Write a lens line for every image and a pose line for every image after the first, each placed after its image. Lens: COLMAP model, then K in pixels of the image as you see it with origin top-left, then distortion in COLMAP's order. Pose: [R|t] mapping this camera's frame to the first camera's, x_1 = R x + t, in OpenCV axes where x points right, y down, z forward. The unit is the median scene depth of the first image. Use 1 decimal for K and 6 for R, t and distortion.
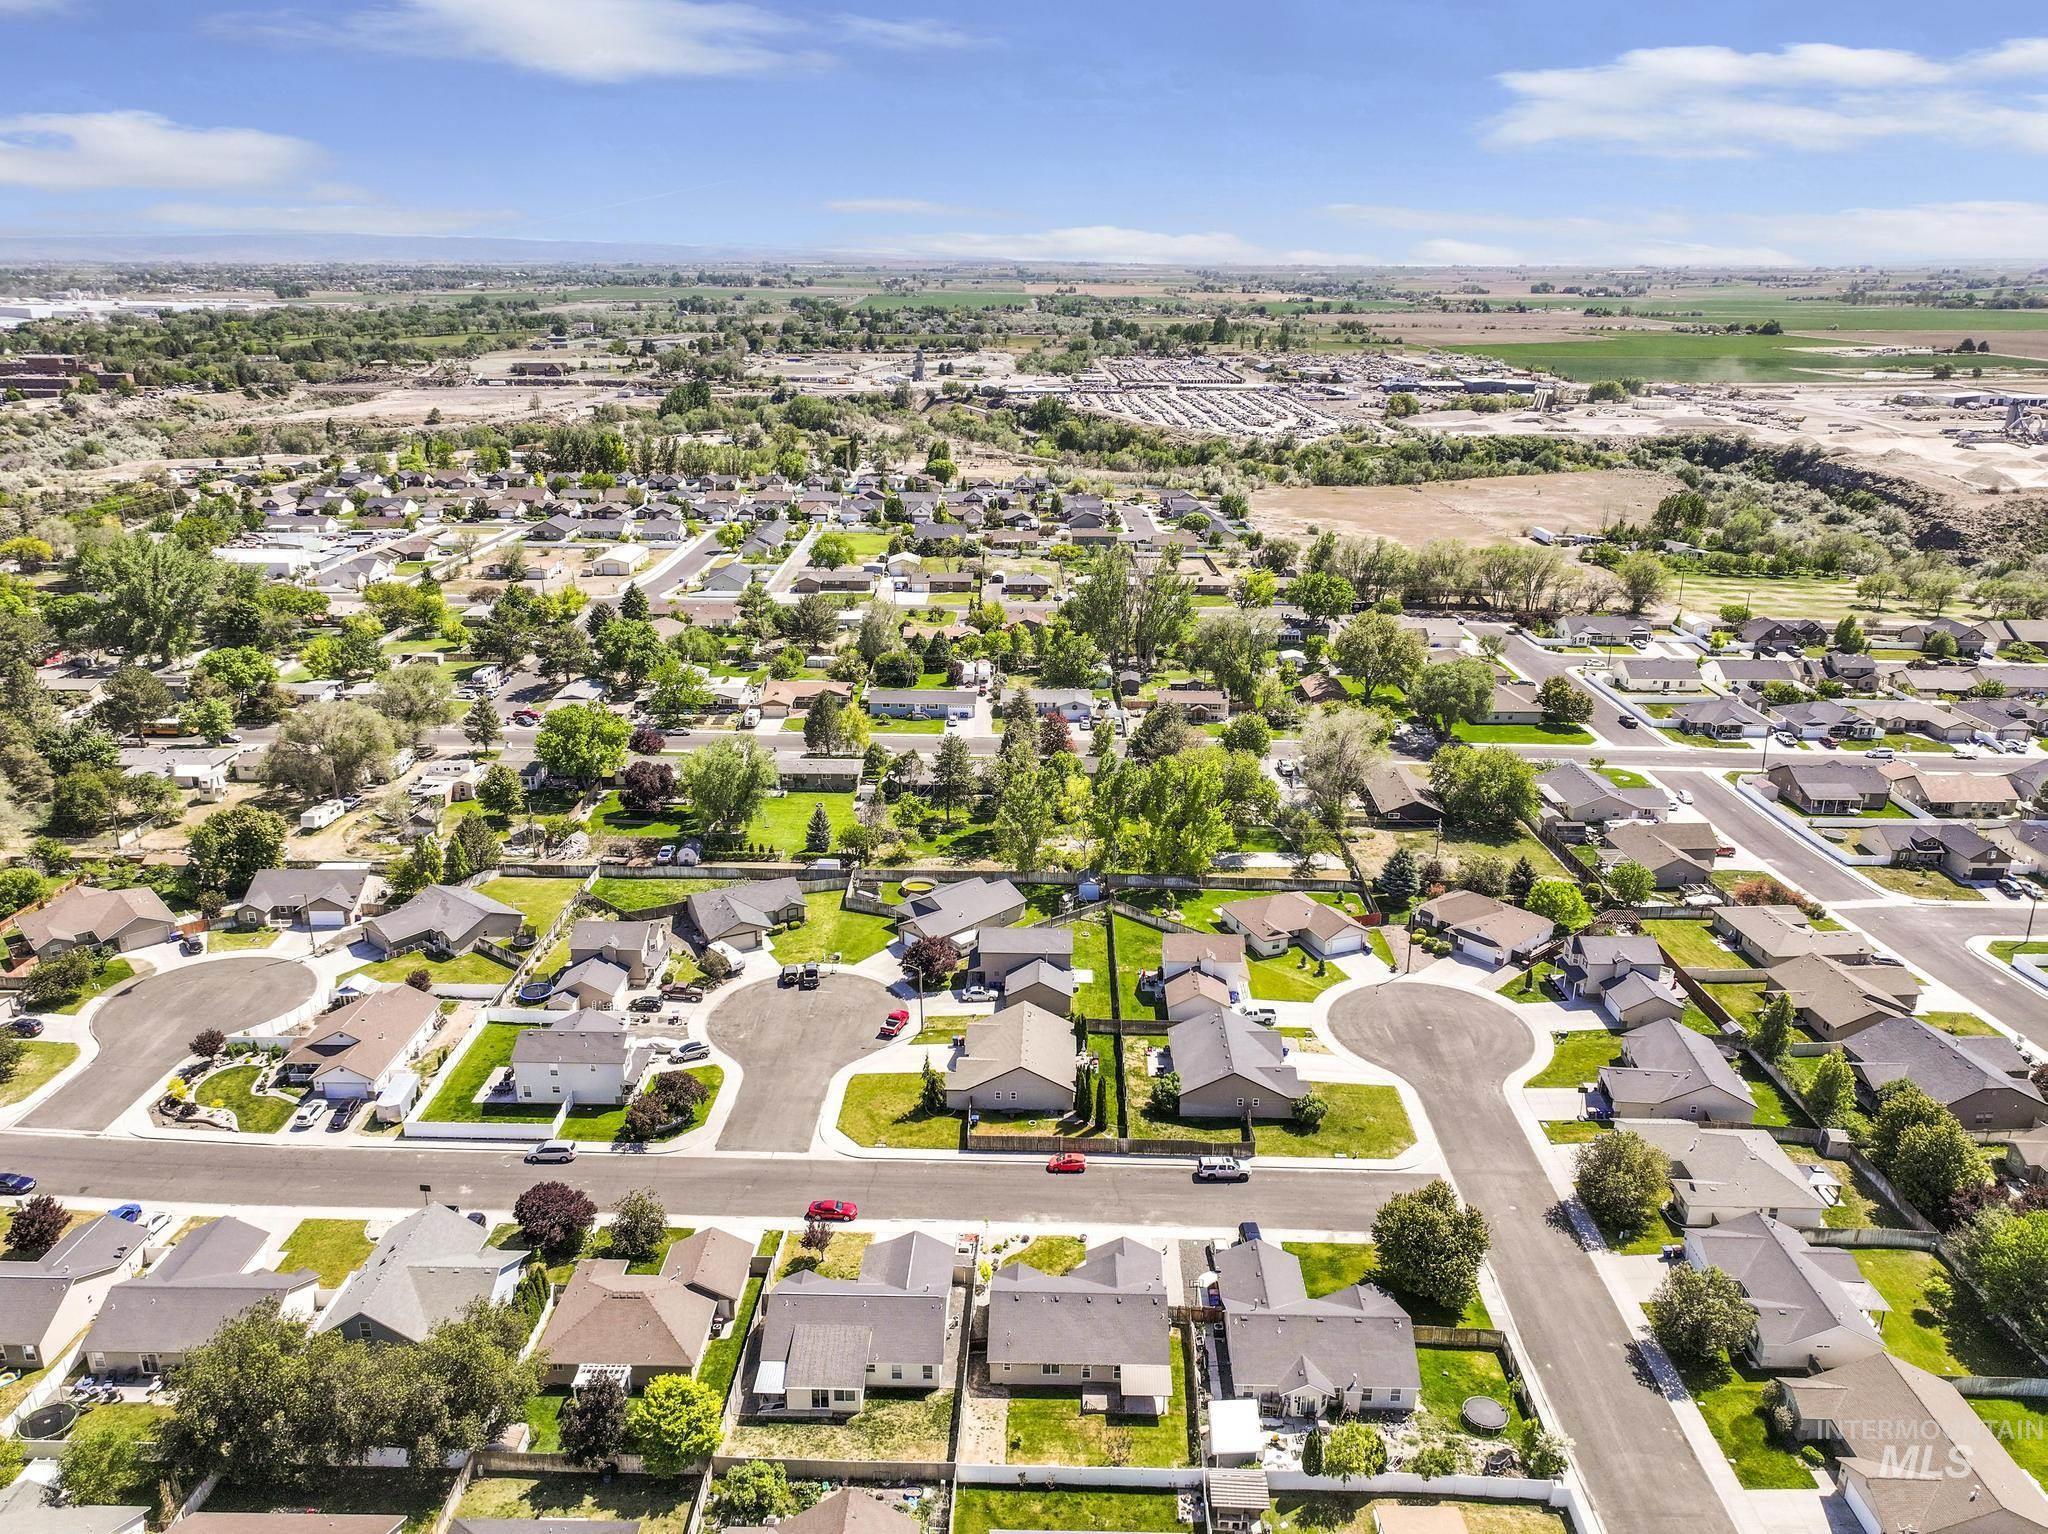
lens RADIAL K [[1431.4, 0, 1035.9], [0, 1431.4, 767.7], [0, 0, 1]] dist [-0.001131, 0.005620]
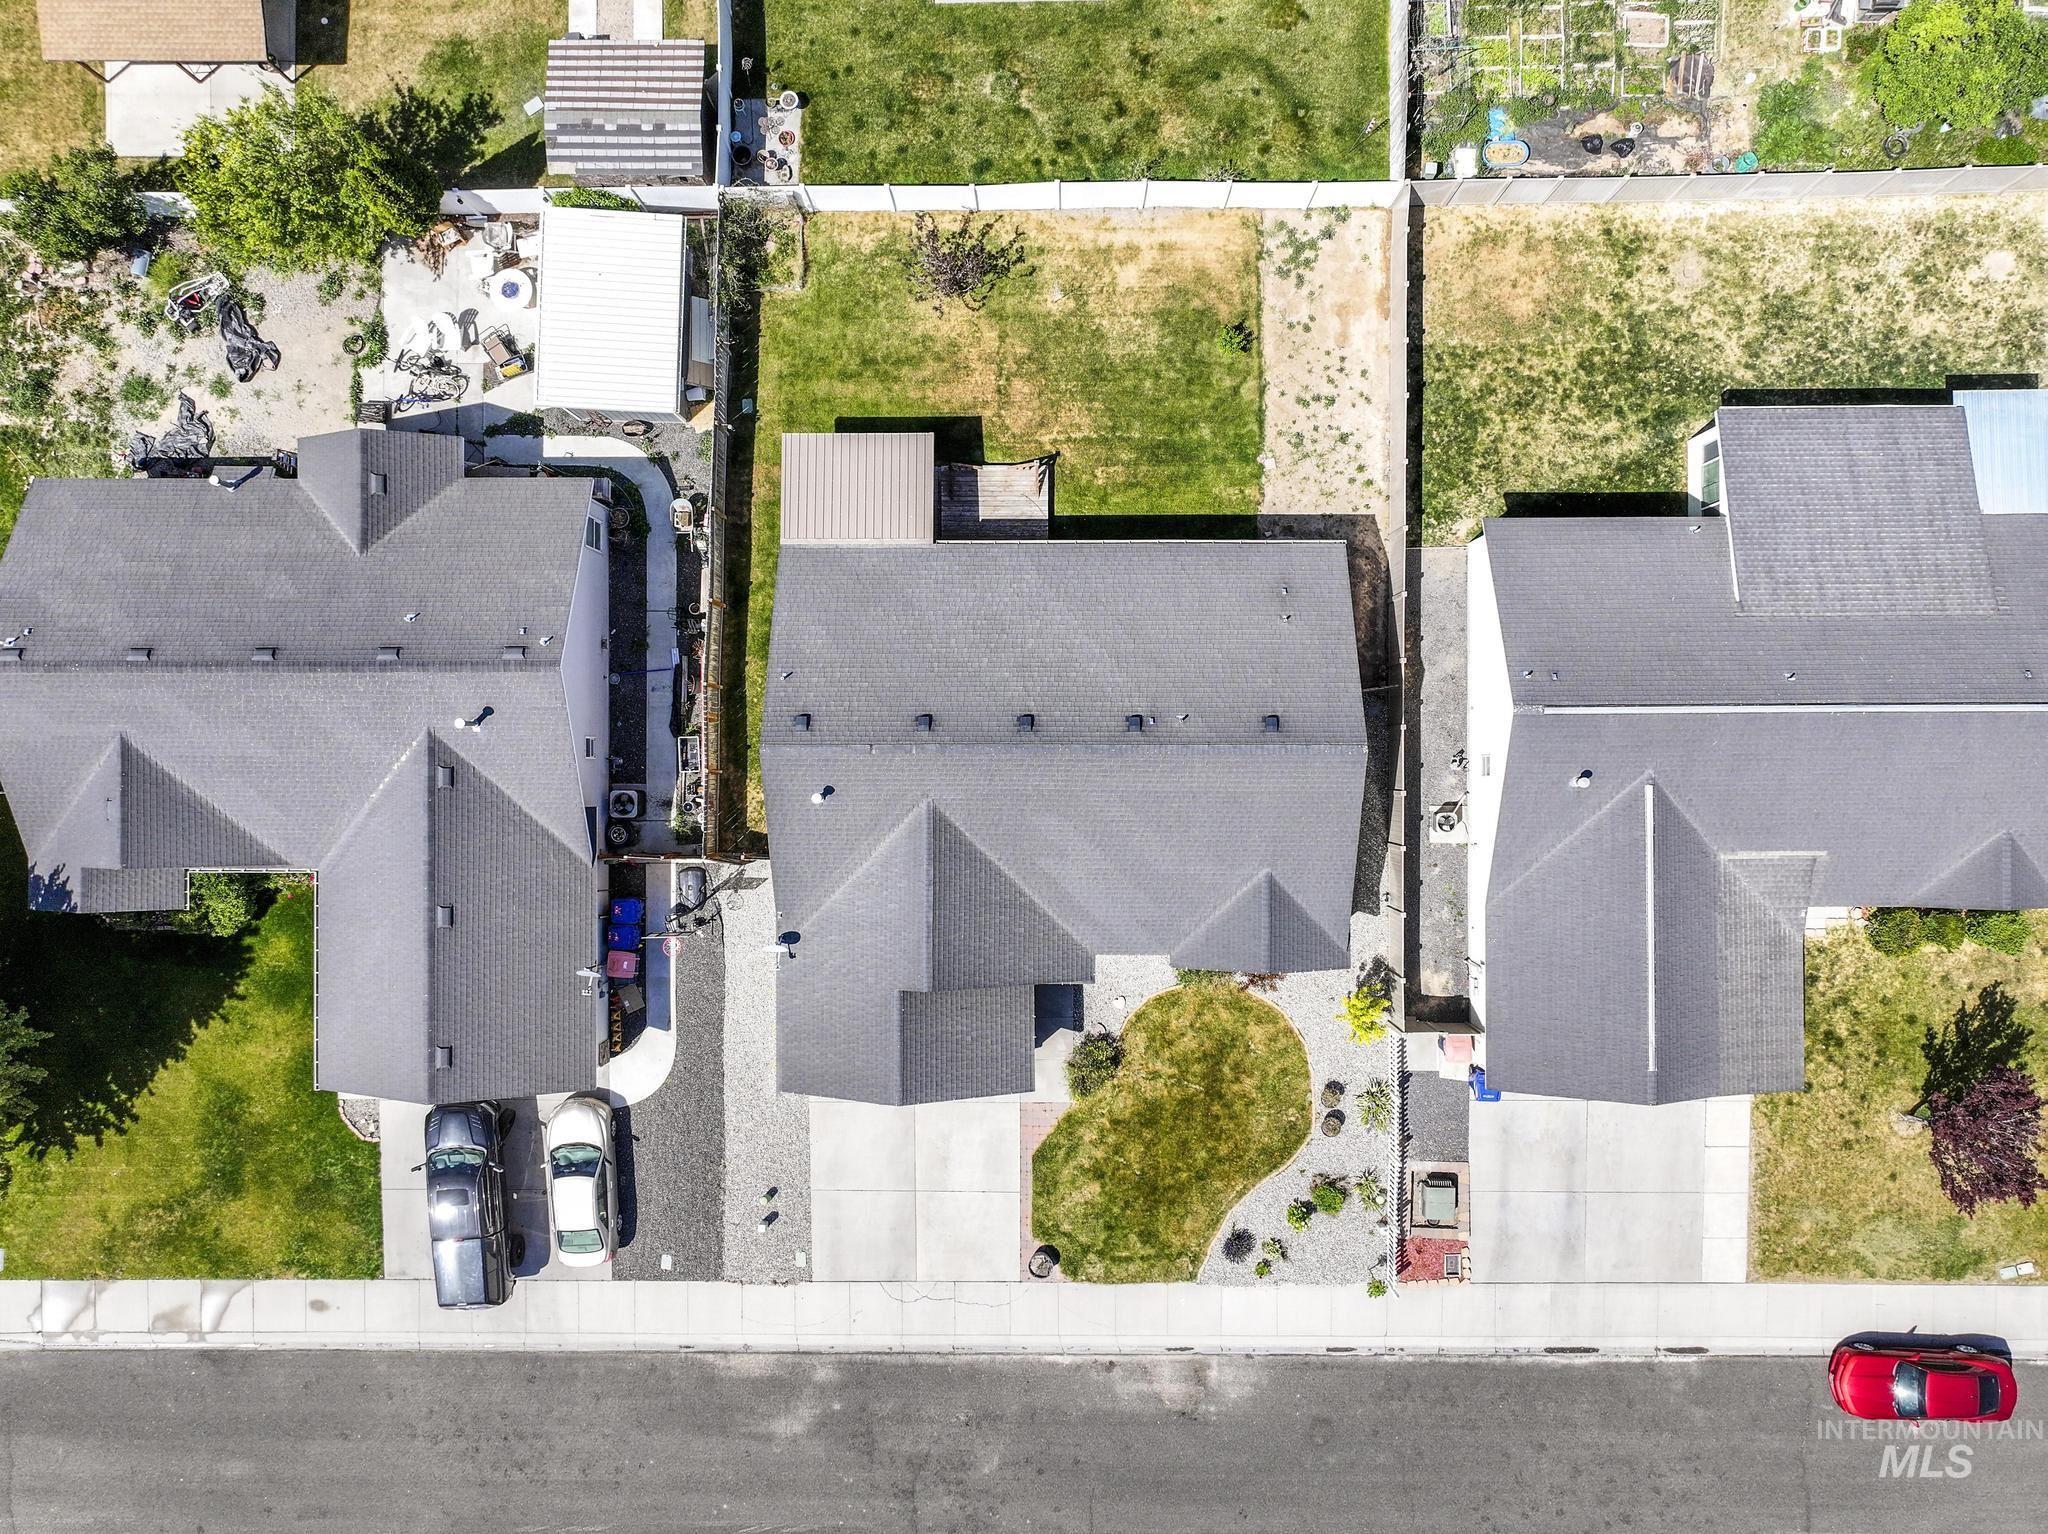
lens RADIAL K [[1431.4, 0, 1035.9], [0, 1431.4, 767.7], [0, 0, 1]] dist [-0.001131, 0.005620]
pose [[-0.999629, 0.025837, 0.008633, 0.020656], [-0.000007, -0.317154, 0.948374, 0.057126], [0.027241, 0.948022, 0.317037, 0.573121]]
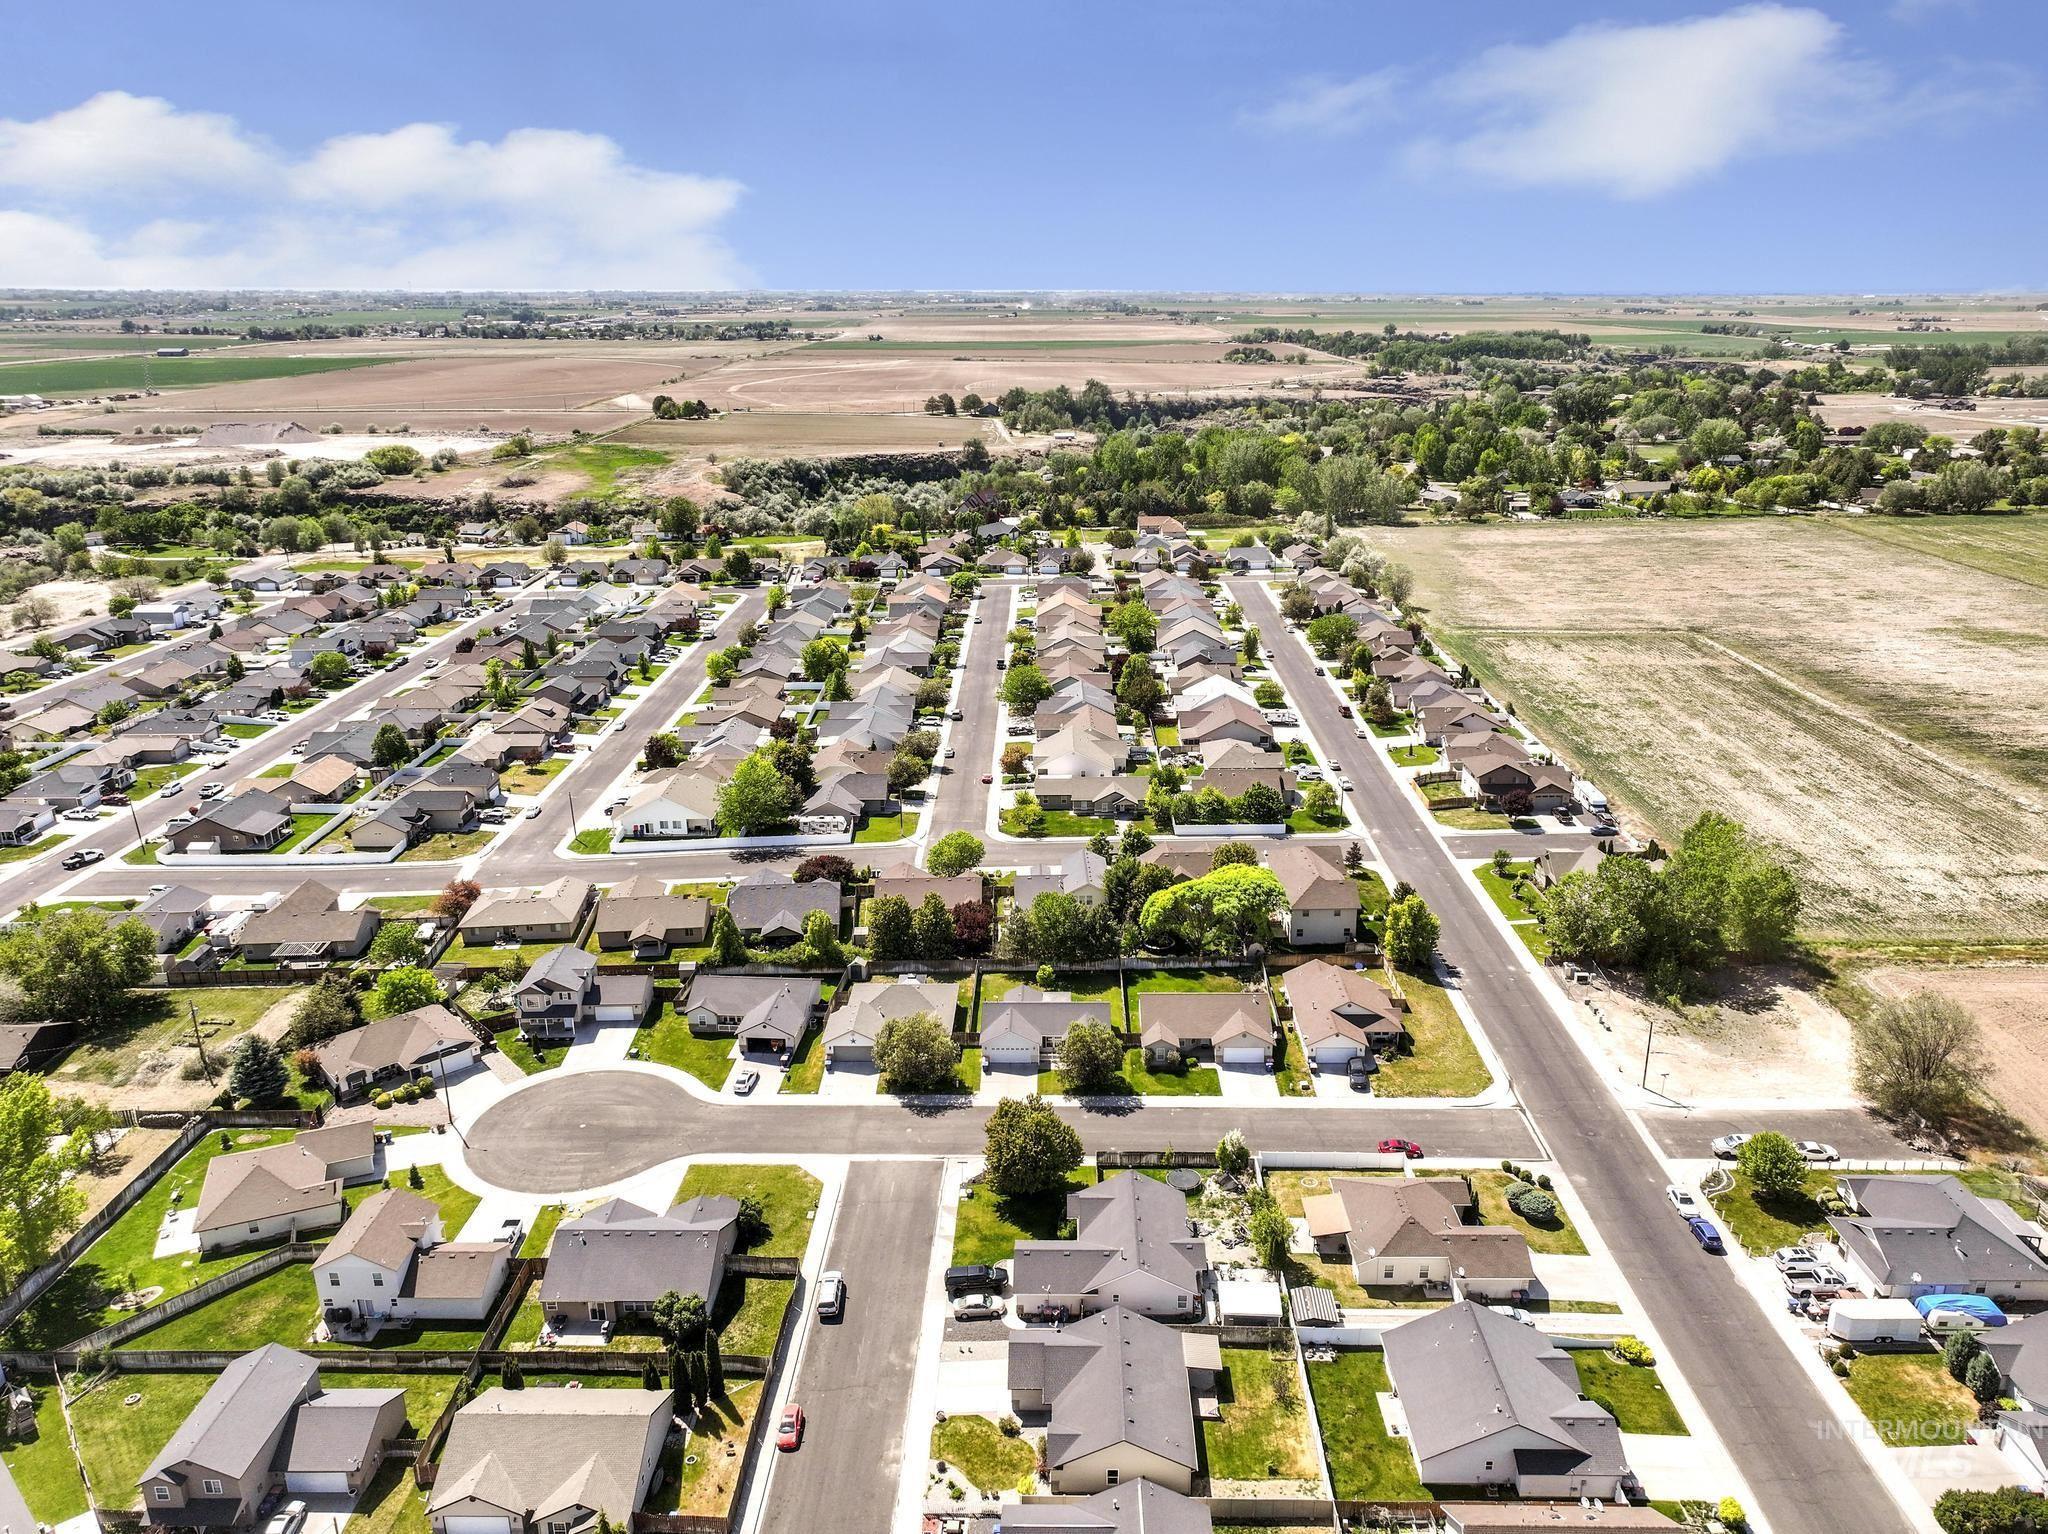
lens RADIAL K [[1431.4, 0, 1035.9], [0, 1431.4, 767.7], [0, 0, 1]] dist [-0.001131, 0.005620]
pose [[-0.000832, -0.319477, 0.947594, -0.459897], [0.330212, 0.894353, 0.301816, -0.179077], [-0.943906, 0.313158, 0.104751, 0.522264]]
